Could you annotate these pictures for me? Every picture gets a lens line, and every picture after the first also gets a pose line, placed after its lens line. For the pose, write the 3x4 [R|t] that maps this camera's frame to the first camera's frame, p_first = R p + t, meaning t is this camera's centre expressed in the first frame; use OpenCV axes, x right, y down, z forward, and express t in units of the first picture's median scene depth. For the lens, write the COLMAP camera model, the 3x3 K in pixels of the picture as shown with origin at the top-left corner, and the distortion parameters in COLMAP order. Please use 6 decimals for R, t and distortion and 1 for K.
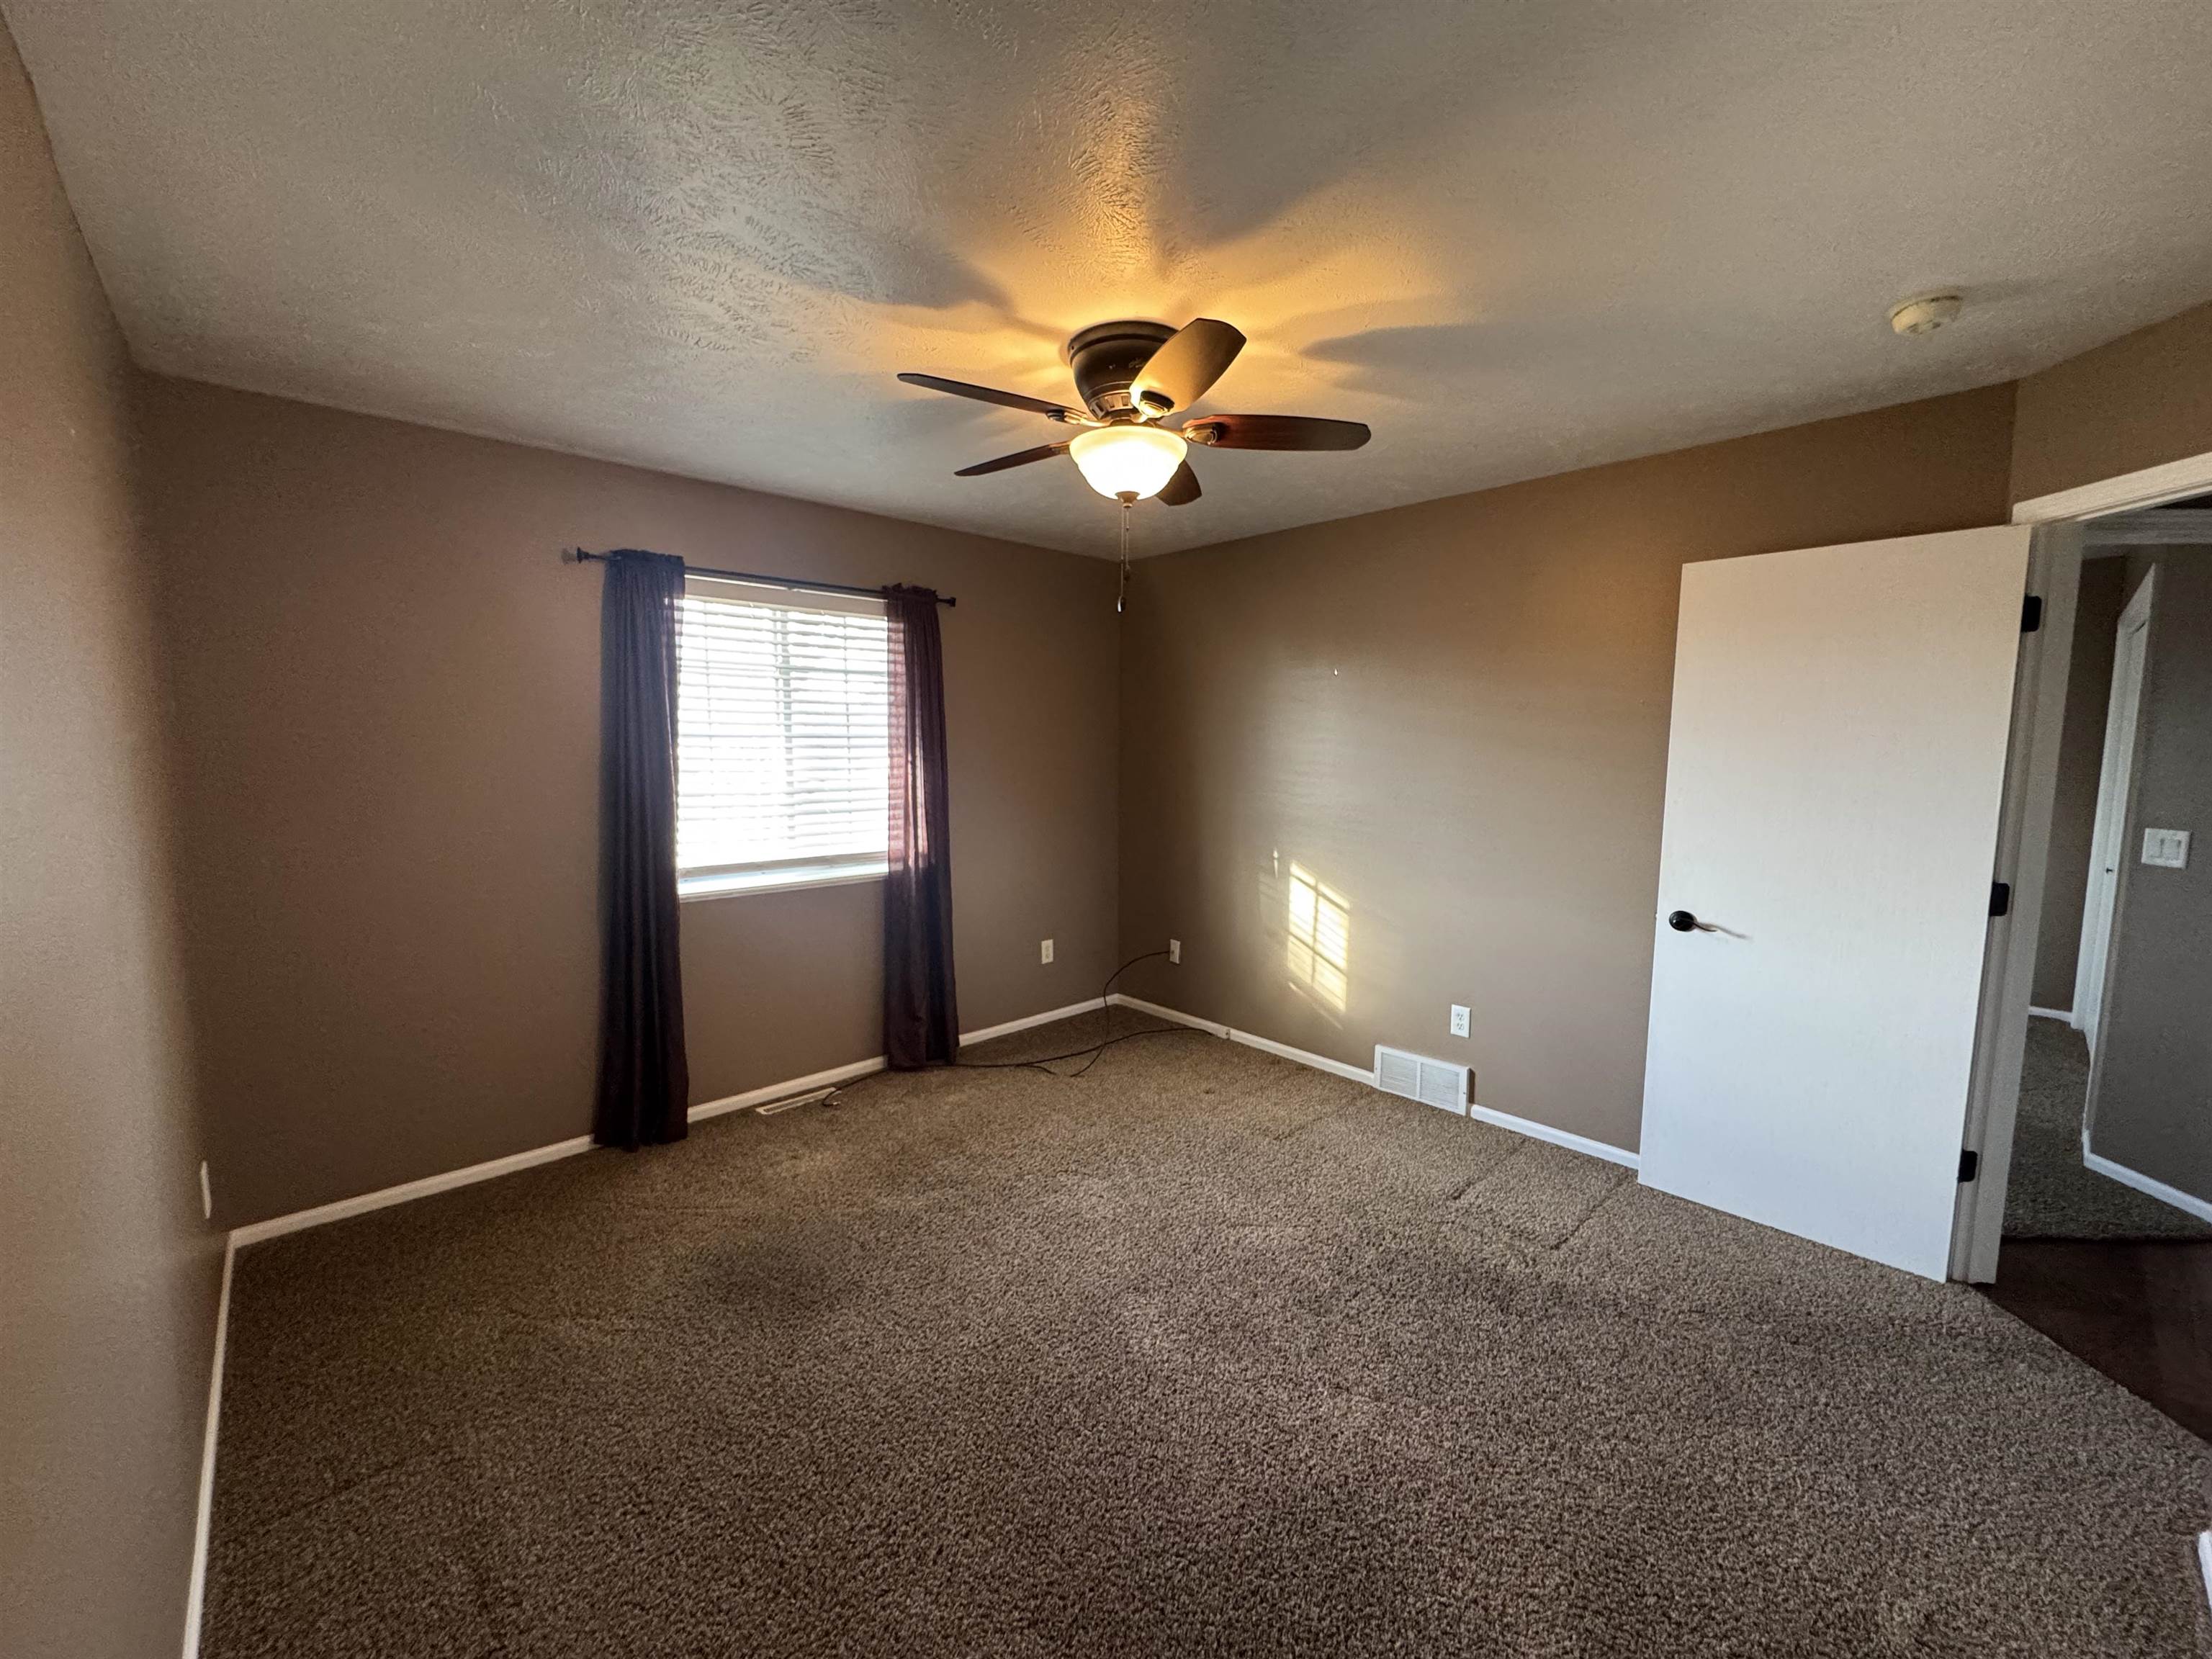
lens RADIAL K [[880.0, 0, 1113.2], [0, 880.0, 823.0], [0, 0, 1]] dist [-0.000366, 0.000113]
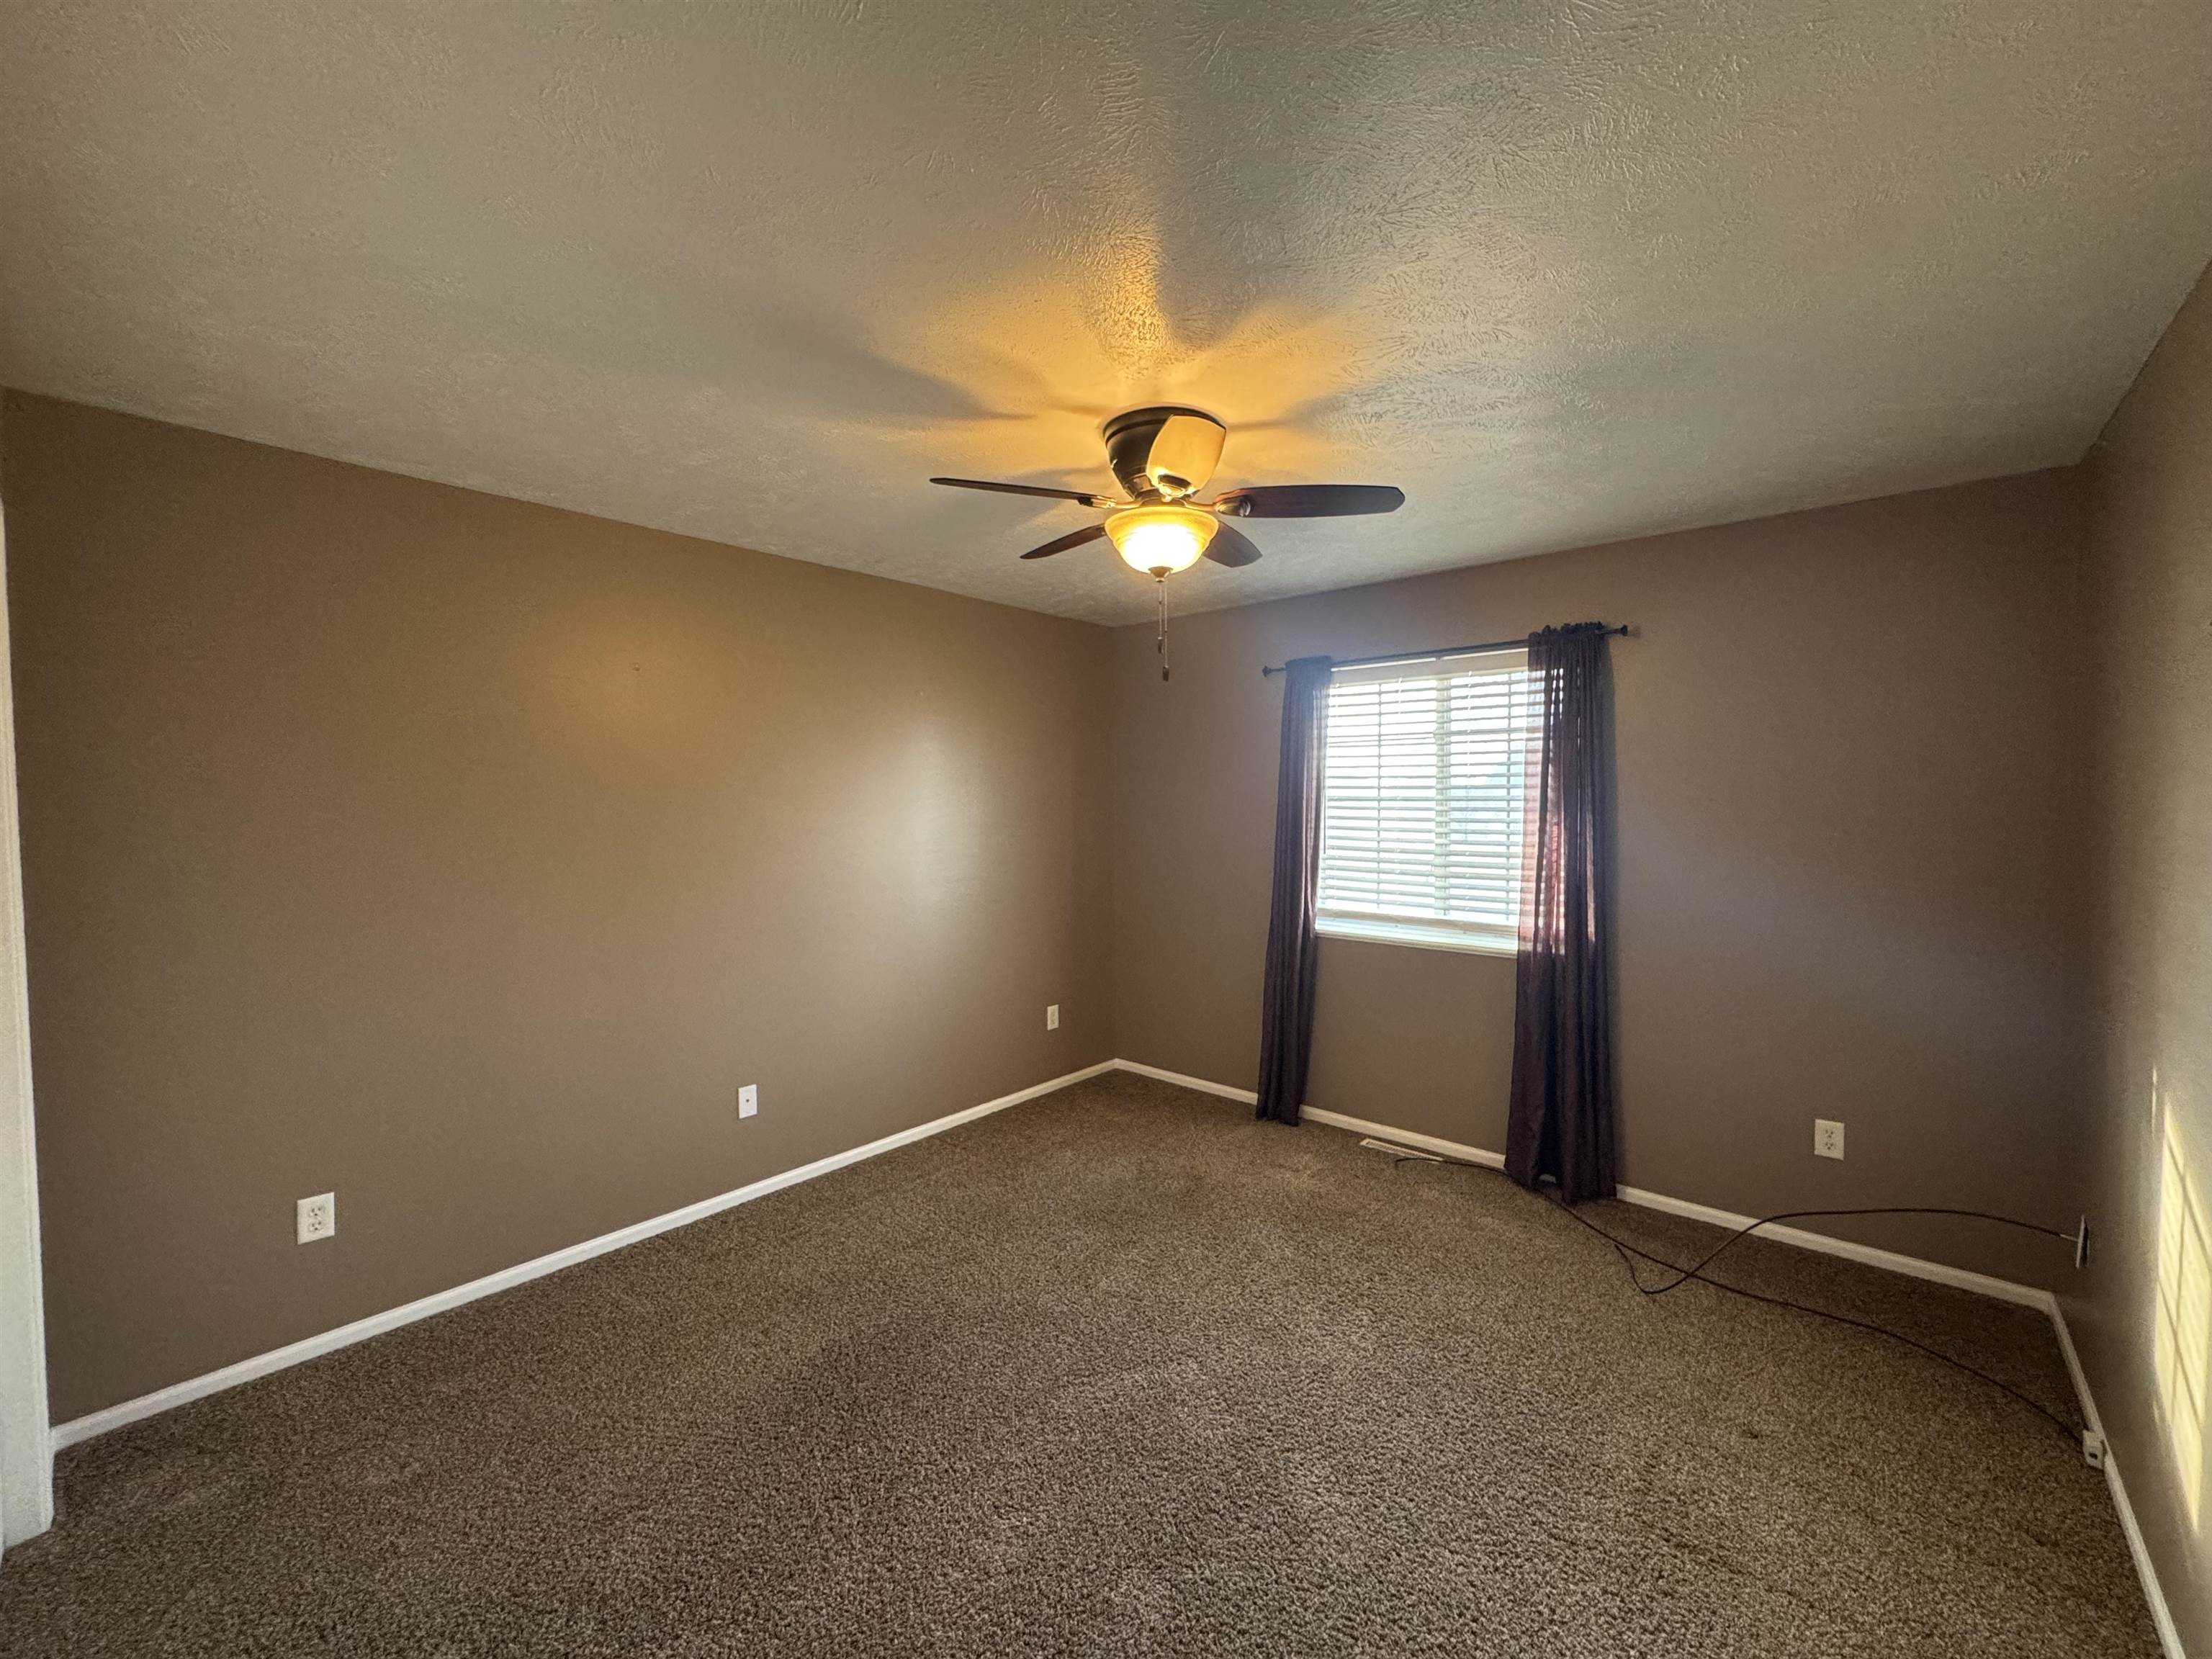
lens RADIAL K [[880.0, 0, 1115.1], [0, 880.0, 826.1], [0, 0, 1]] dist [-0.000366, 0.000113]
pose [[0.107054, 0.023624, -0.993972, 0.599206], [-0.094597, 0.995425, 0.013470, -0.044094], [0.989743, 0.092584, 0.108799, 0.500623]]
